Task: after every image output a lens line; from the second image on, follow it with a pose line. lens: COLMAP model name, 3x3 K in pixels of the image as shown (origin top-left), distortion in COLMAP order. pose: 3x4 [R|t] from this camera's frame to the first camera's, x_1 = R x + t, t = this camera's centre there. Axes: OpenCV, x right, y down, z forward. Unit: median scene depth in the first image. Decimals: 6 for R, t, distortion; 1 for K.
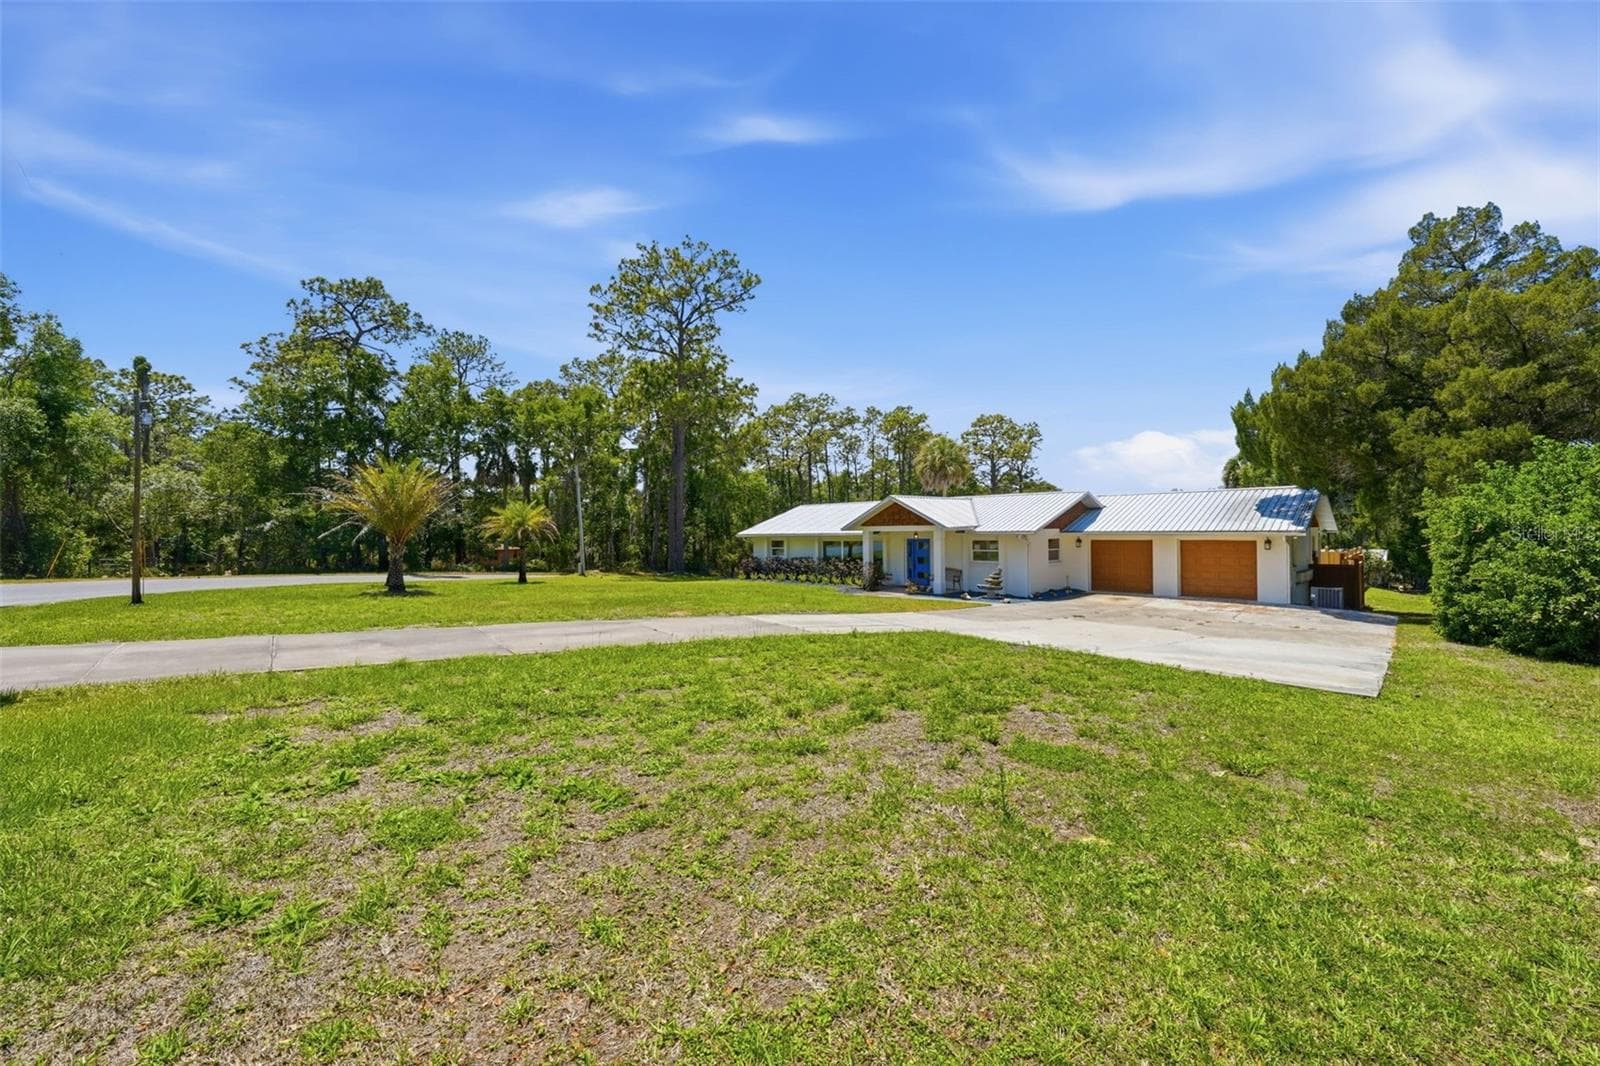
lens RADIAL K [[625.1, 0, 800.0], [0, 625.1, 533.0], [0, 0, 1]] dist [-0.000479, -0.000128]
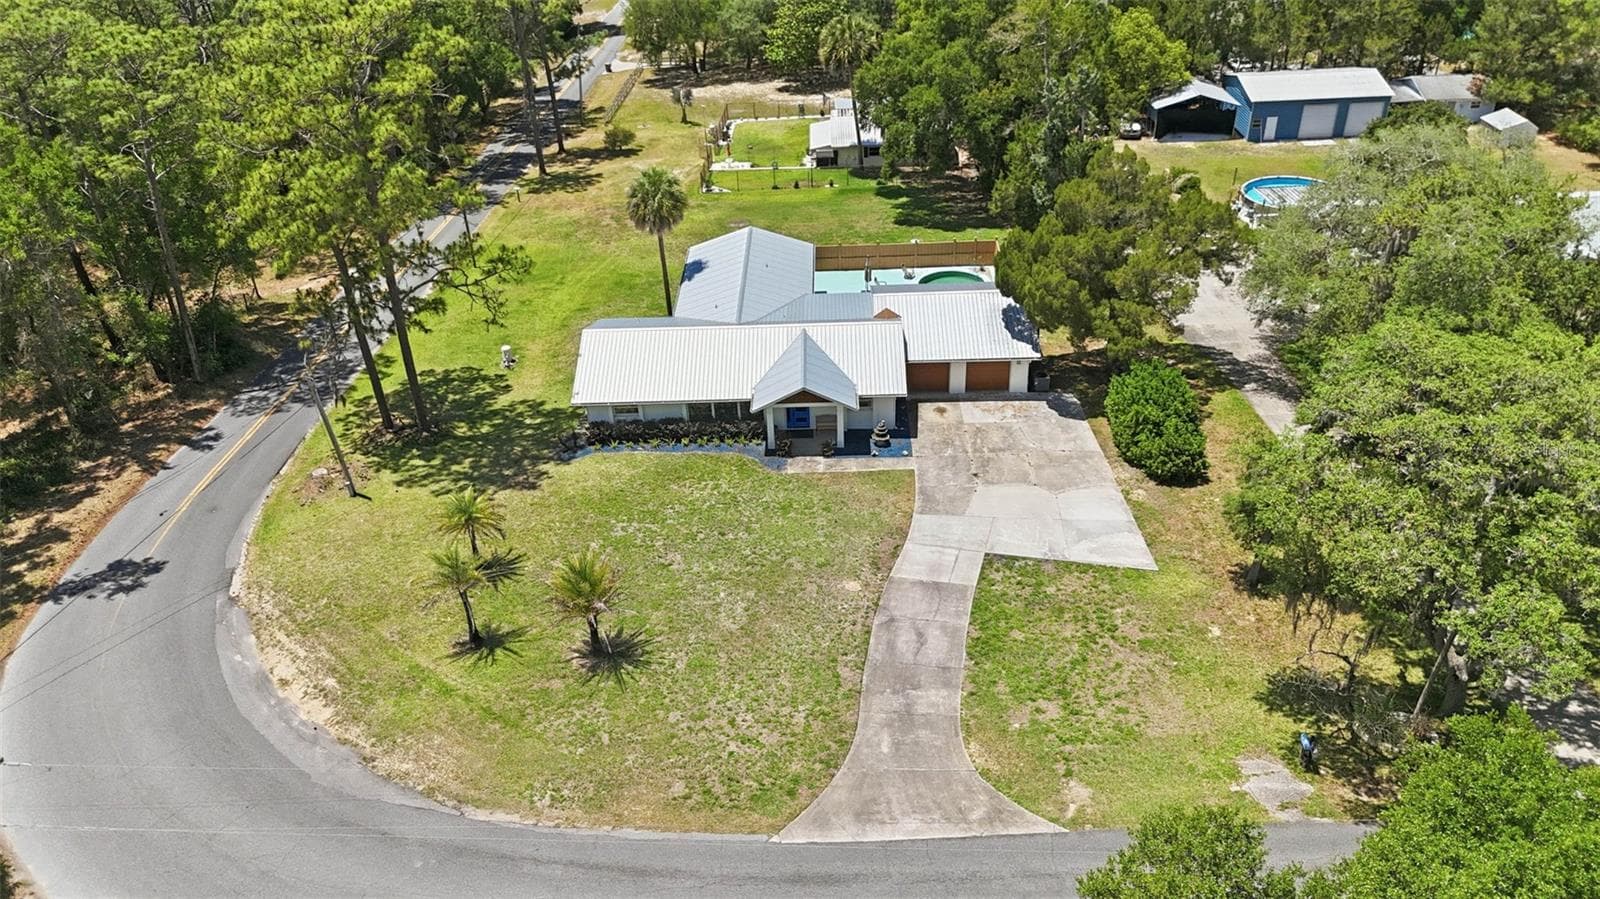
lens RADIAL K [[1174.6, 0, 795.9], [0, 1174.6, 462.9], [0, 0, 1]] dist [0.078826, -0.092305]
pose [[0.713531, -0.389065, 0.582668, -1.178001], [0.029316, 0.847493, 0.529996, -1.076218], [-0.700011, -0.361087, 0.616118, -0.425896]]
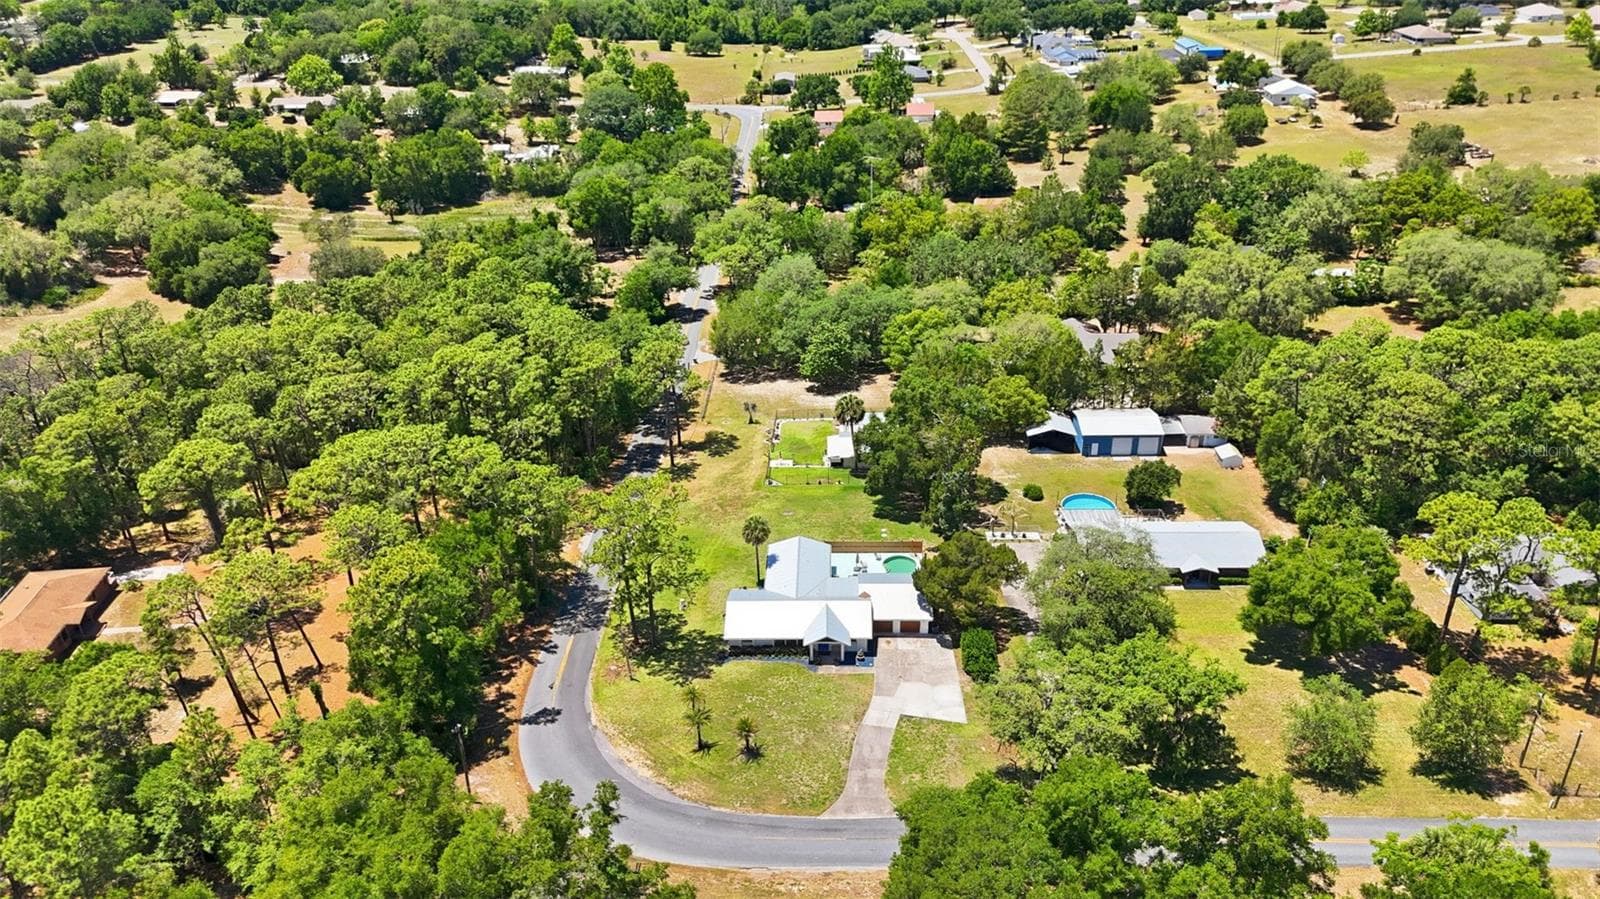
lens RADIAL K [[1181.3, 0, 793.3], [0, 1181.3, 448.5], [0, 0, 1]] dist [0.125126, -0.199333]
pose [[0.723705, -0.319951, 0.611459, -2.799212], [0.014571, 0.892919, 0.449981, -3.047316], [-0.689956, -0.316744, 0.650872, -1.998046]]
